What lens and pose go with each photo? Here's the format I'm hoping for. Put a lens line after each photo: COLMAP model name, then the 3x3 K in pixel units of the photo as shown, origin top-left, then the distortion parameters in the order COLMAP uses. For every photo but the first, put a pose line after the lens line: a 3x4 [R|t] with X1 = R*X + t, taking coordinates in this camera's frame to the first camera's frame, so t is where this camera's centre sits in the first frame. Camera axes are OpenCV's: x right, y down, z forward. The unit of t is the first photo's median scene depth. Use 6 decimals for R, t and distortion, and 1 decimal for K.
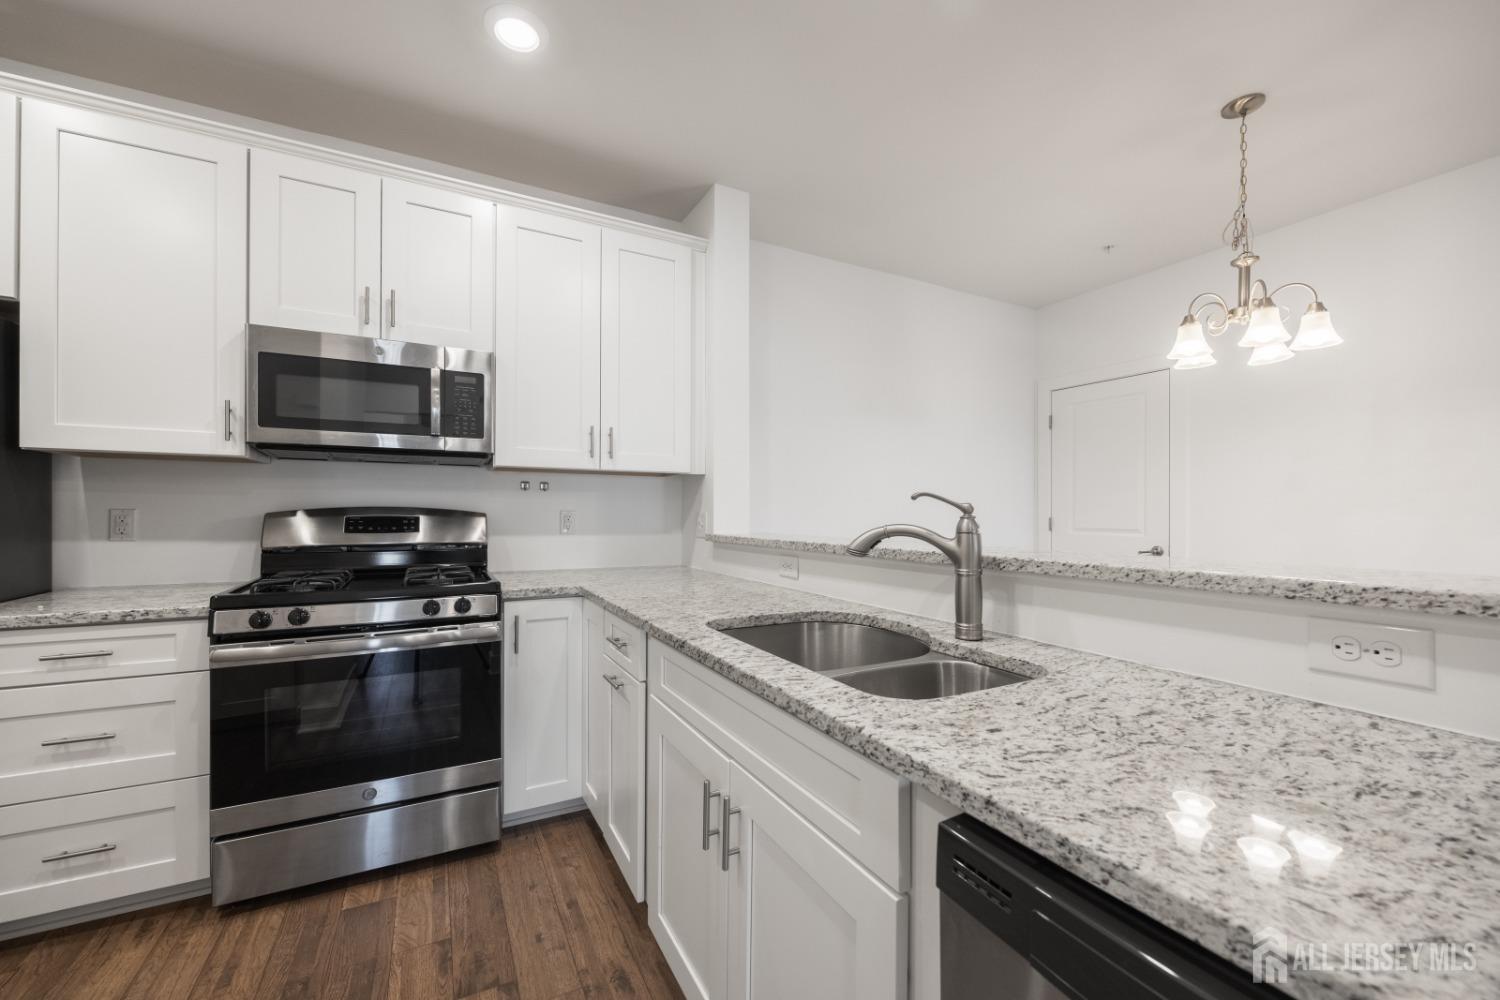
lens RADIAL K [[586.3, 0, 752.1], [0, 586.3, 505.4], [0, 0, 1]] dist [-0.002778, -0.000164]
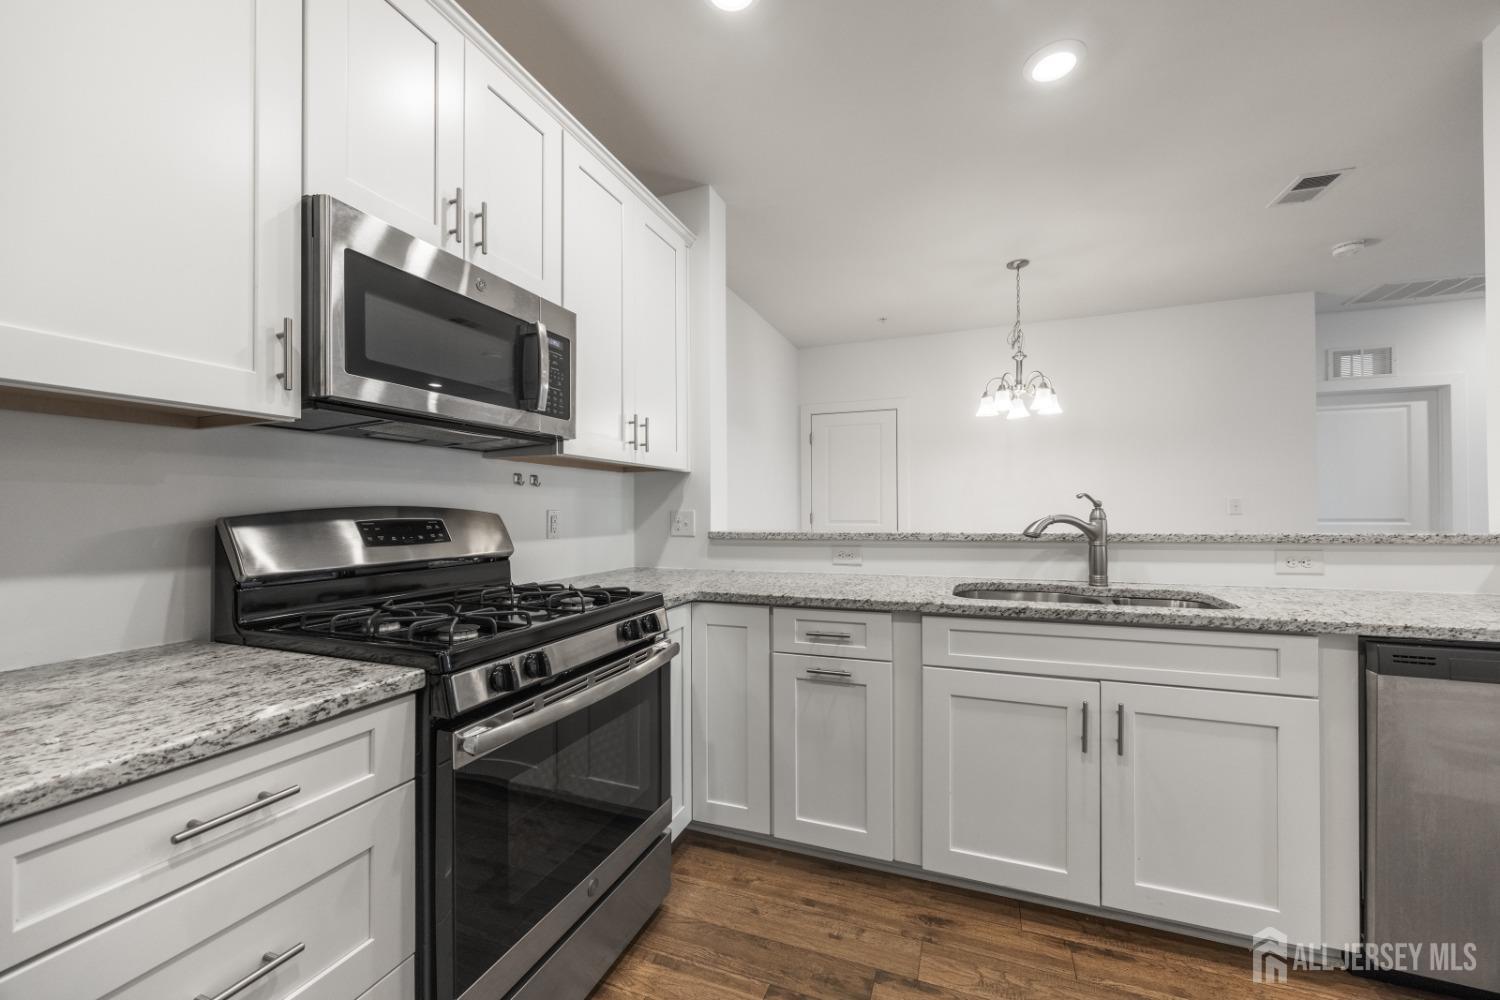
lens RADIAL K [[574.1, 0, 750.0], [0, 574.1, 500.0], [0, 0, 1]] dist [-0.001097, -0.000086]
pose [[0.759859, 0.001703, 0.650085, -0.820483], [0.003275, 0.999974, -0.006448, 0.000886], [-0.650079, 0.007029, 0.759834, 0.255588]]
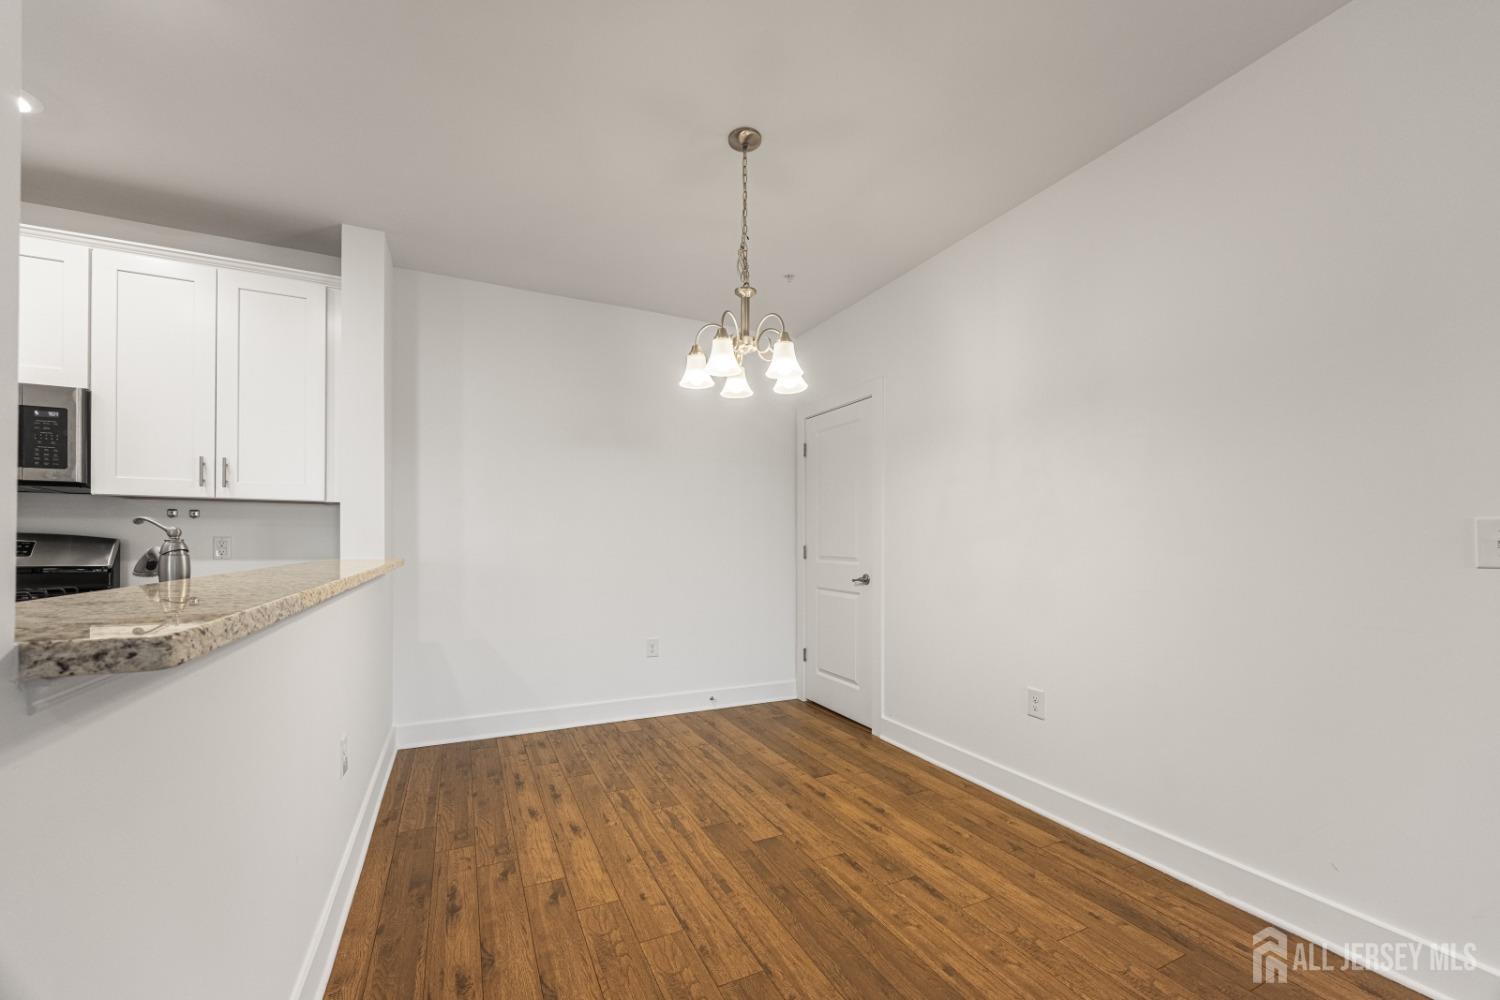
lens RADIAL K [[602.8, 0, 744.1], [0, 602.8, 537.5], [0, 0, 1]] dist [-0.001957, 0.000020]
pose [[0.998974, 0.000784, -0.045282, 0.873698], [-0.000731, 0.999999, 0.001190, 0.010357], [0.045282, -0.001156, 0.998974, -0.049993]]
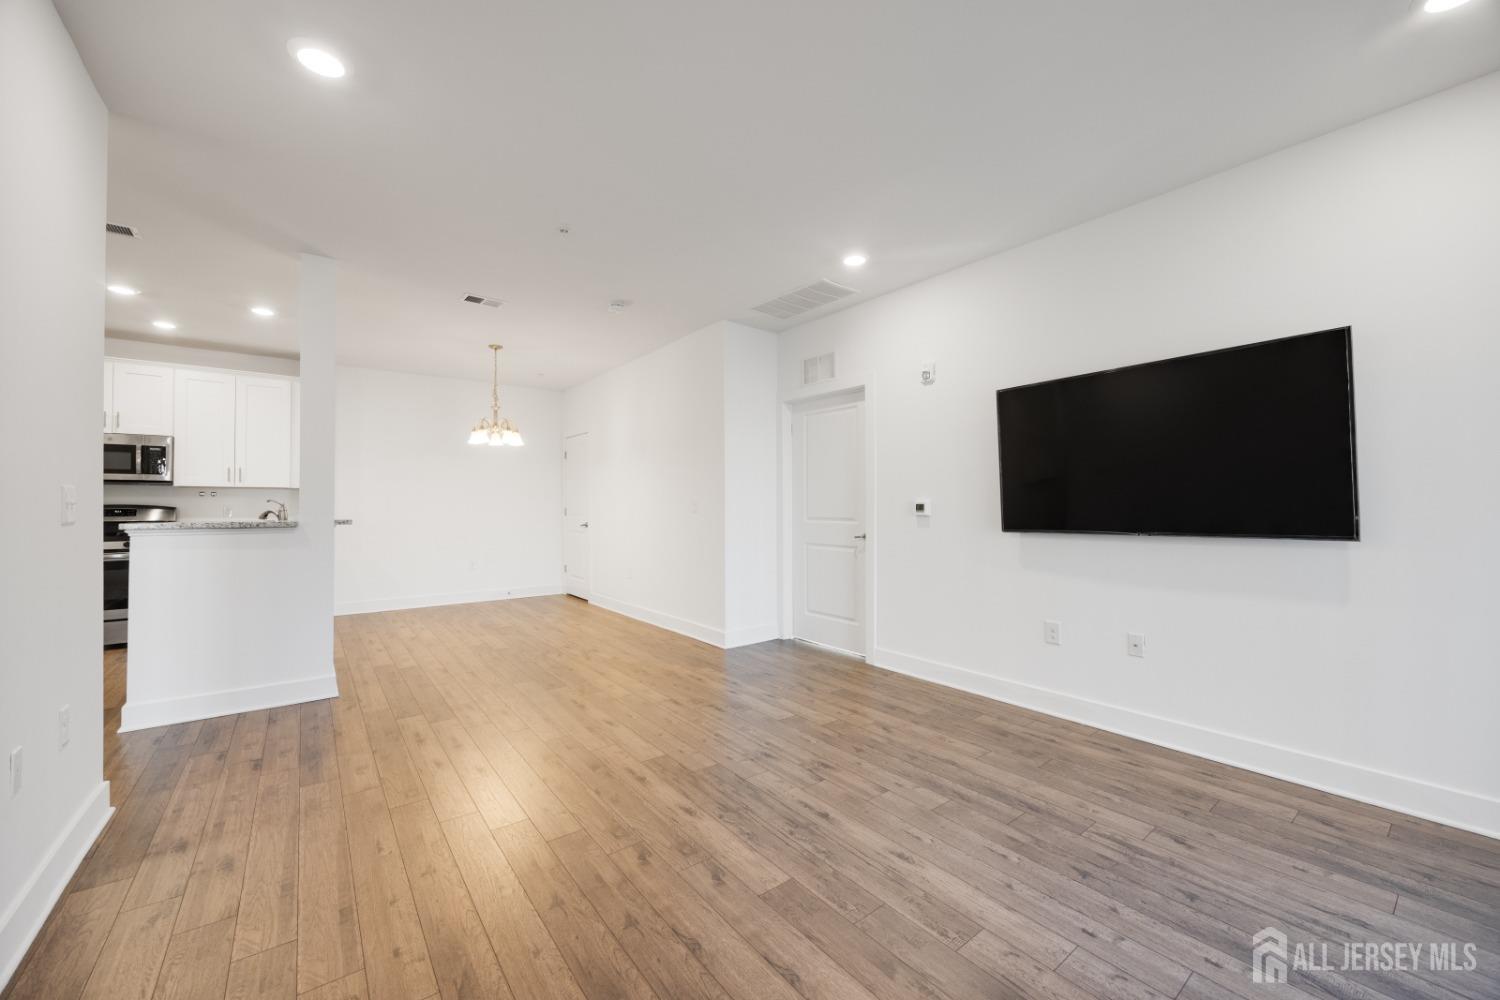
lens RADIAL K [[596.0, 0, 748.8], [0, 596.0, 488.3], [0, 0, 1]] dist [-0.000131, 0.000015]
pose [[0.988844, -0.002713, 0.148932, 1.531967], [0.006059, 0.999739, -0.022014, 0.005148], [-0.148834, 0.022671, 0.988602, -1.737853]]
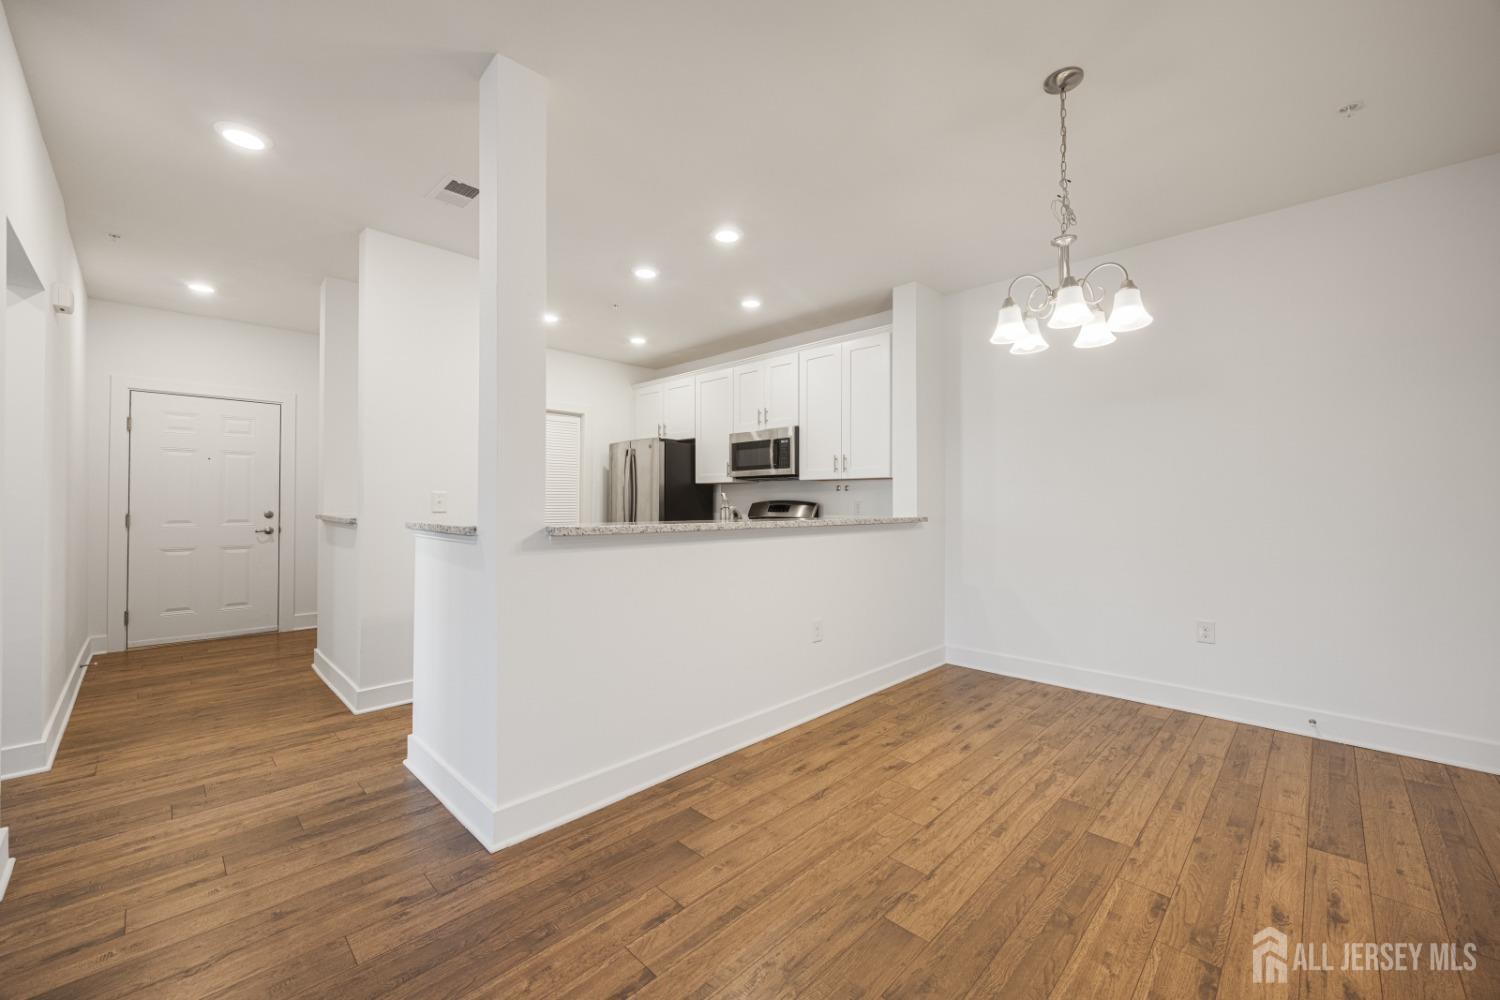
lens RADIAL K [[580.7, 0, 711.5], [0, 580.7, 495.7], [0, 0, 1]] dist [-0.000519, -0.000004]
pose [[0.257310, -0.015760, -0.966200, 1.589546], [0.008541, 0.999865, -0.014035, 0.015414], [0.966291, -0.004641, 0.257410, 0.186329]]
